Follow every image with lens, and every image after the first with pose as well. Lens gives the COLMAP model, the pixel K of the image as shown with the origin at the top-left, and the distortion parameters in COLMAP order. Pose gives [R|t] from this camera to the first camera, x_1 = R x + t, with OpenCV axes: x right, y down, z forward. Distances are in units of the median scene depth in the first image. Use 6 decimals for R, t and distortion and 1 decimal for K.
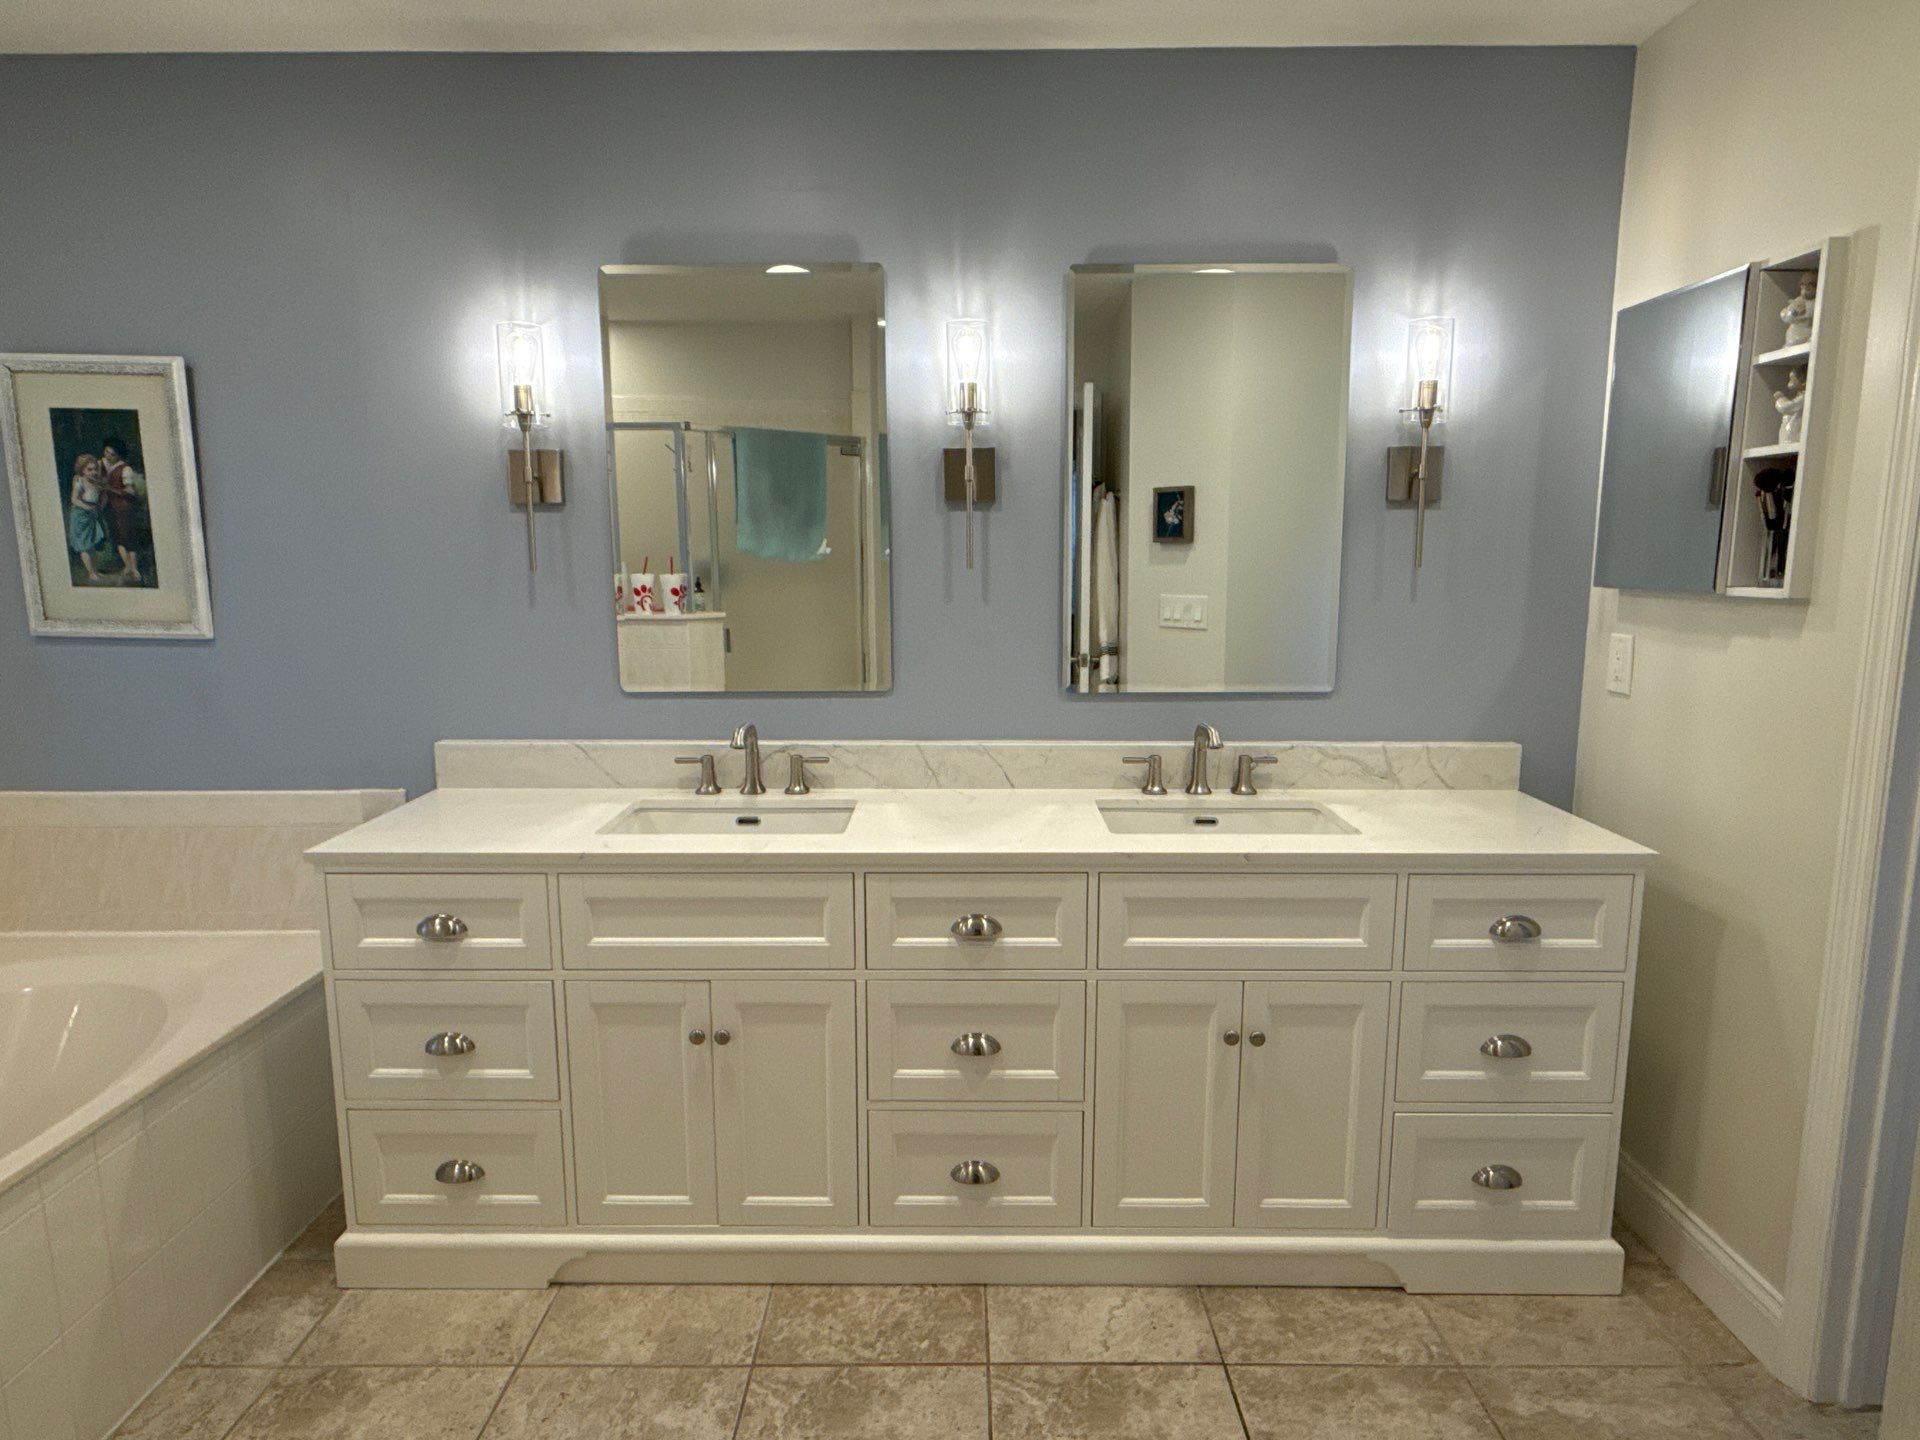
lens RADIAL K [[1142.1, 0, 952.9], [0, 1142.1, 716.8], [0, 0, 1]] dist [0.001527, -0.000131]
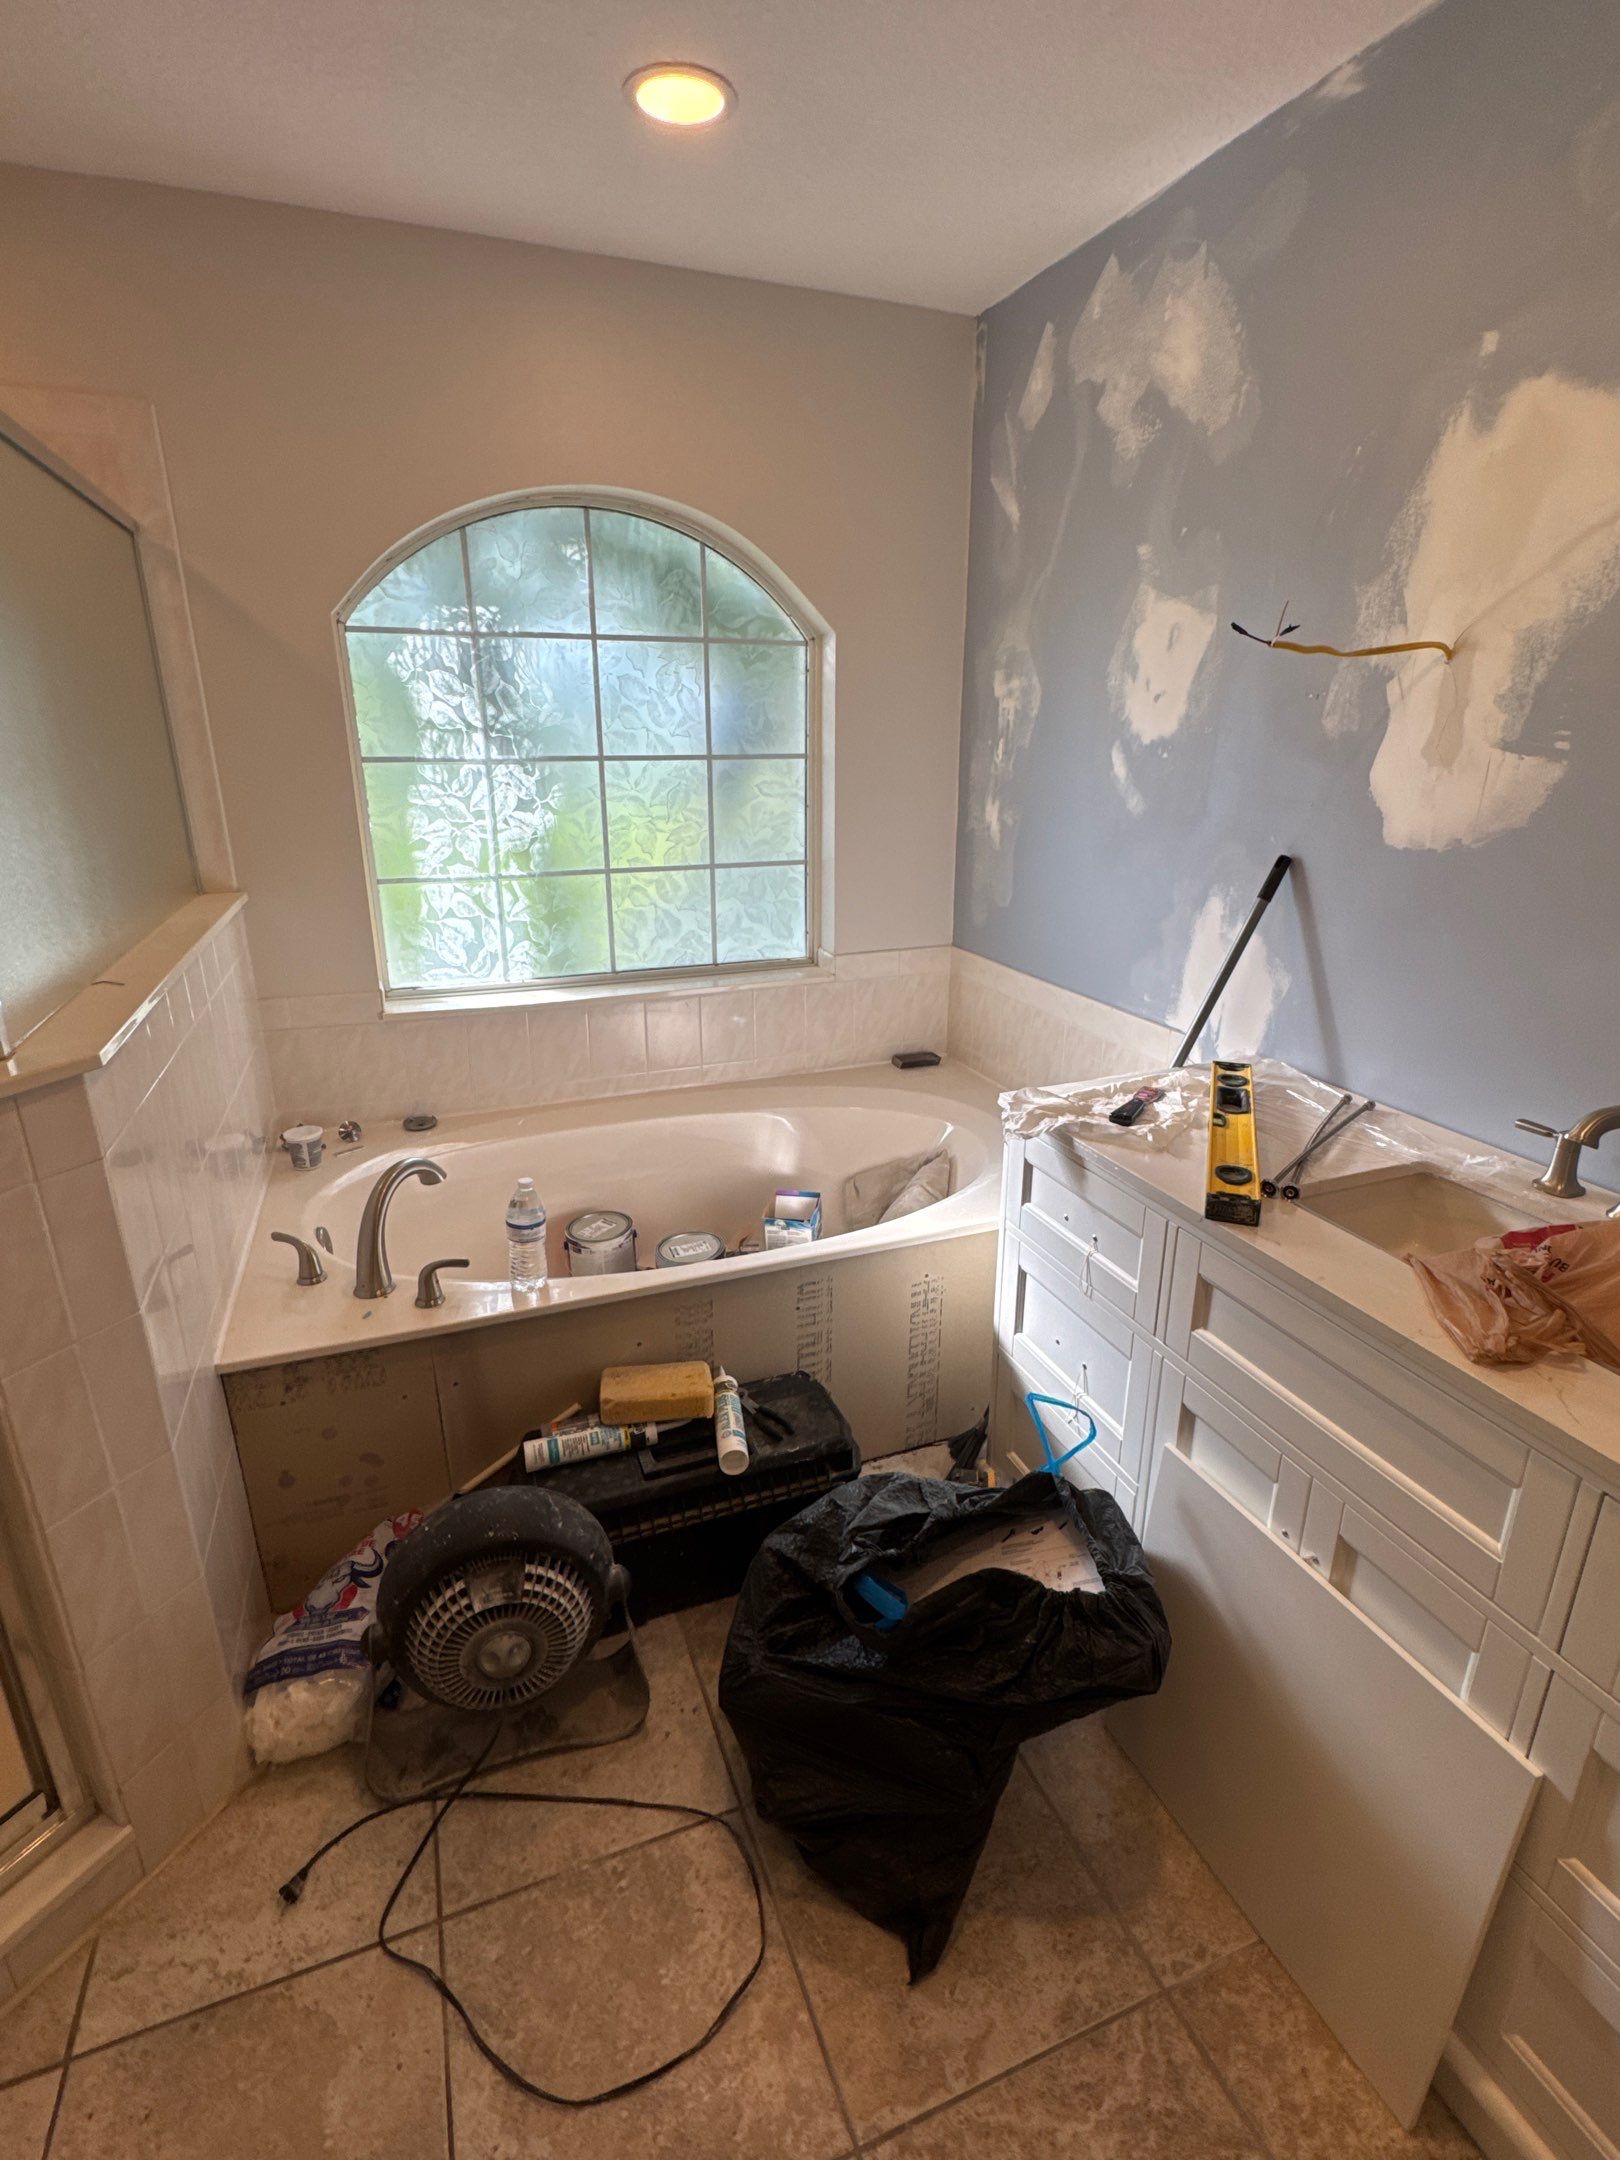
lens RADIAL K [[1043.2, 0, 809.3], [0, 1043.2, 1072.8], [0, 0, 1]] dist [-0.002796, 0.000379]
pose [[0.371889, 0.293450, -0.880674, 0.134354], [-0.138271, 0.955646, 0.260042, -0.102318], [0.917922, 0.025065, 0.395970, 0.509251]]
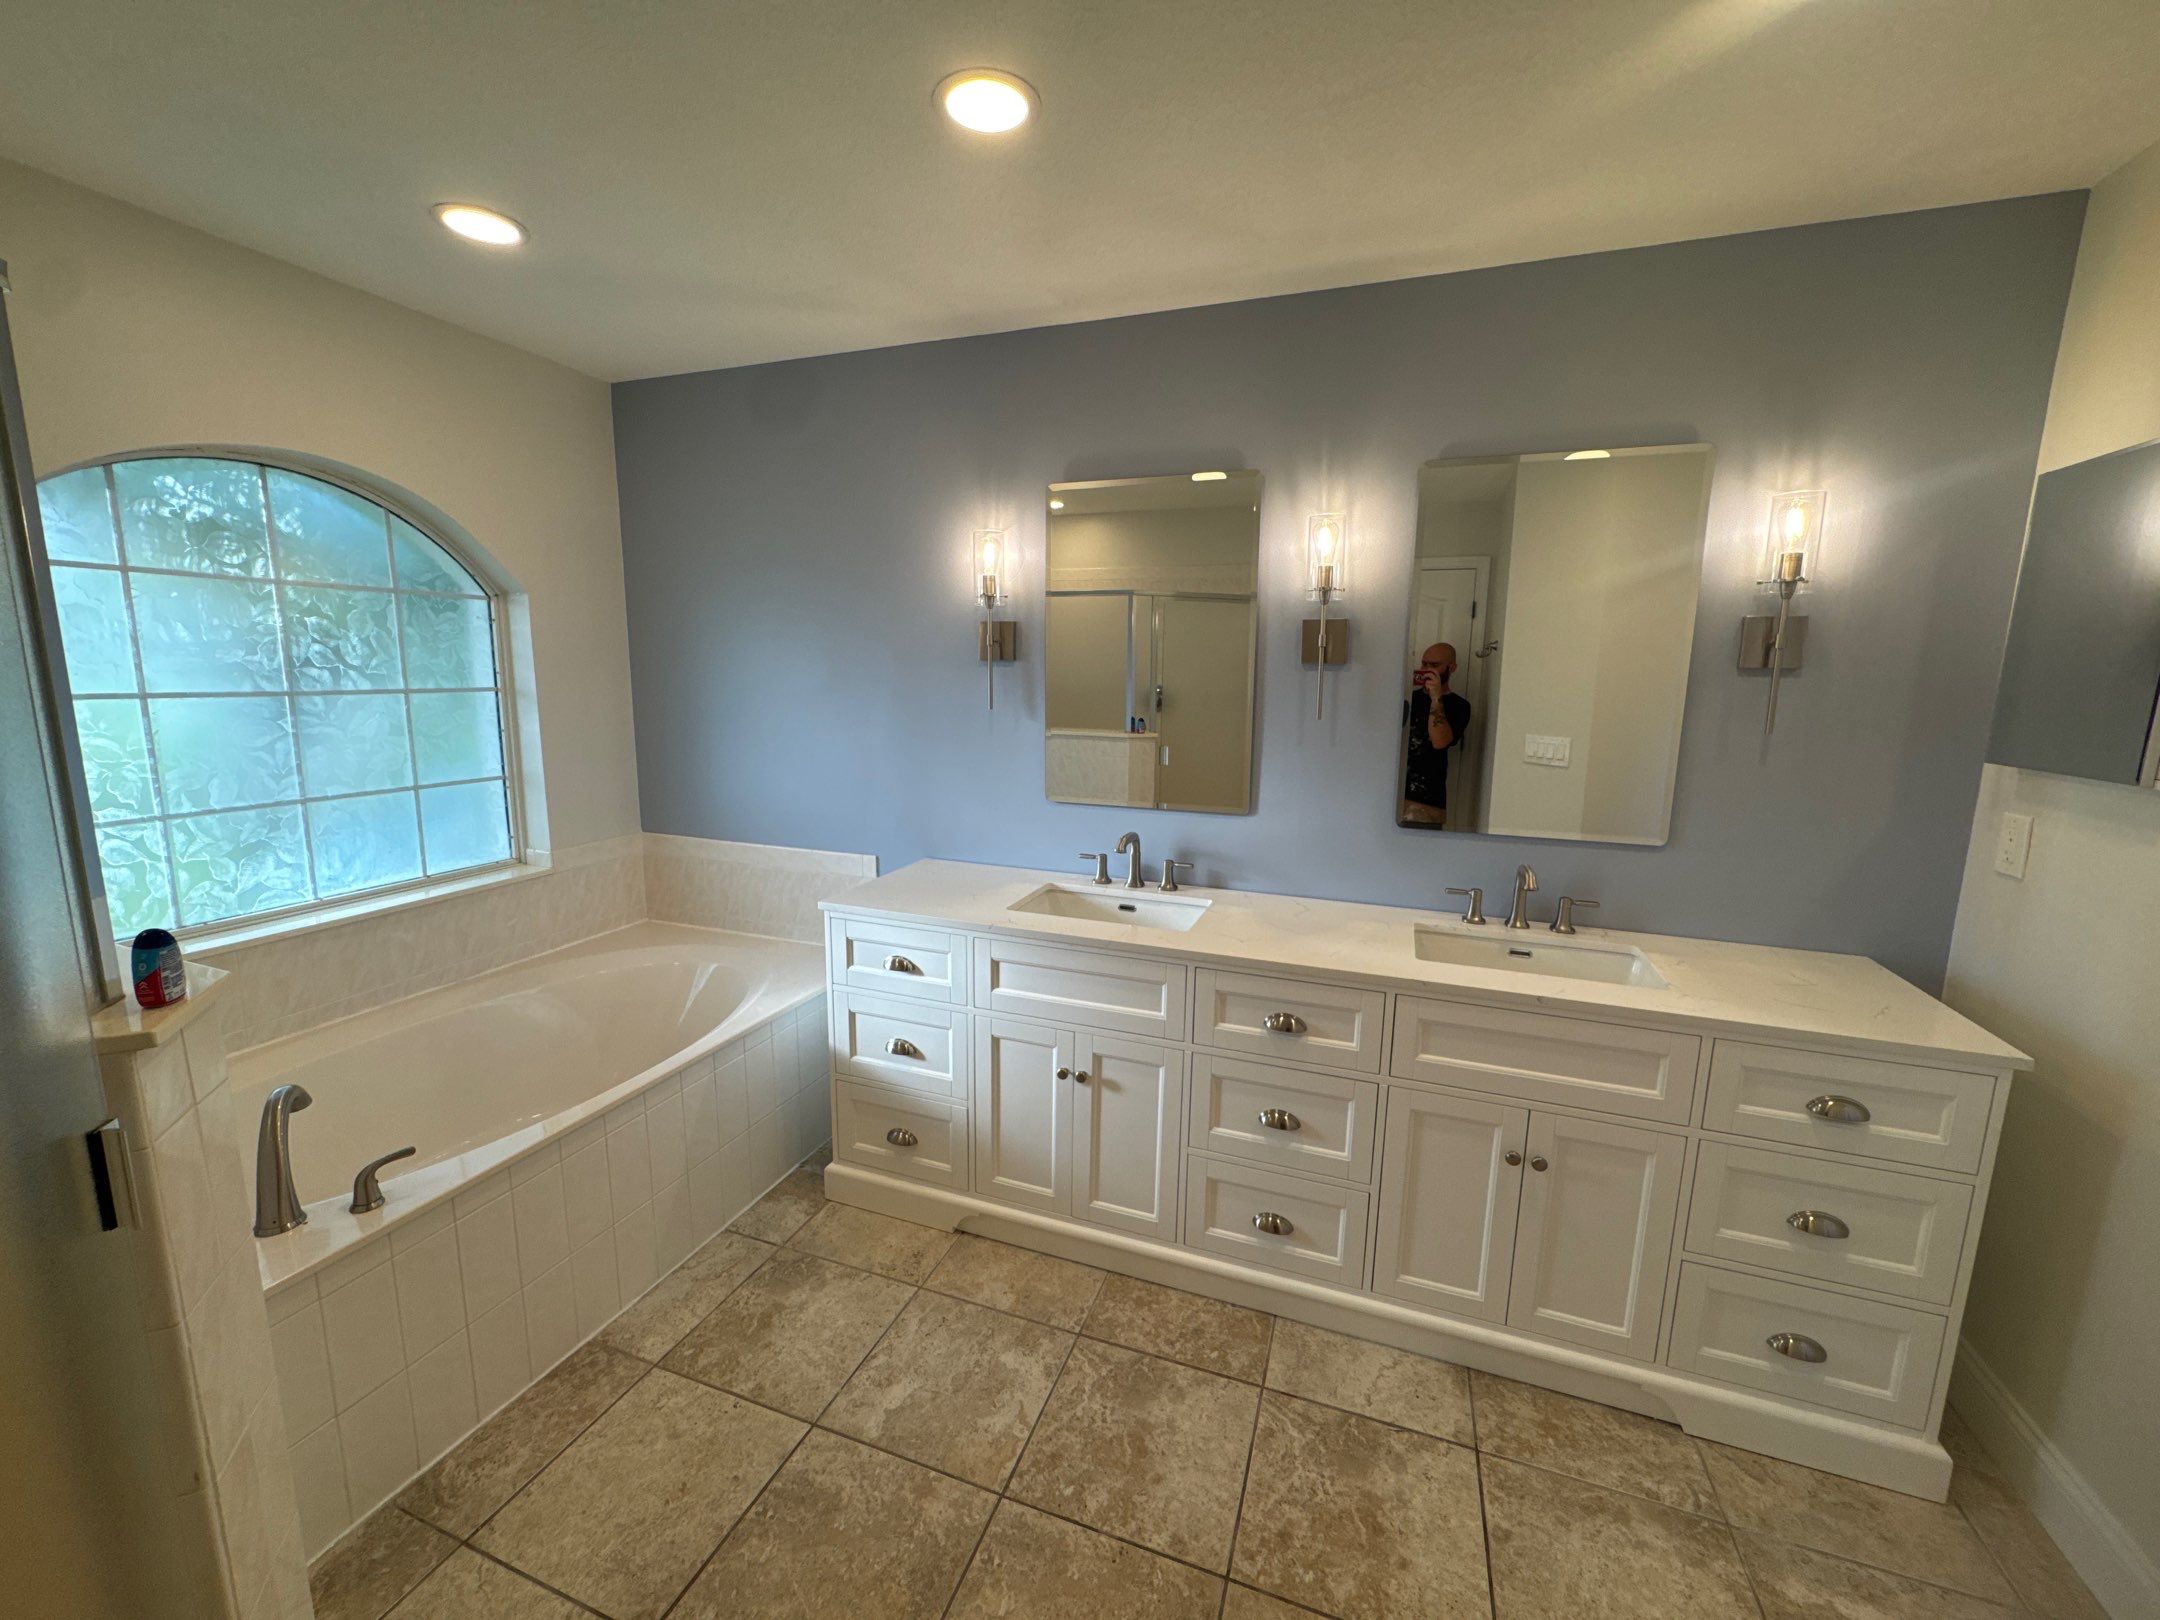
lens RADIAL K [[859.5, 0, 1073.4], [0, 859.5, 804.3], [0, 0, 1]] dist [-0.002238, 0.000218]
pose [[0.939359, 0.069602, -0.335797, 0.099457], [-0.067400, 0.997560, 0.018224, -0.047594], [0.336246, 0.005514, 0.941758, 0.072949]]
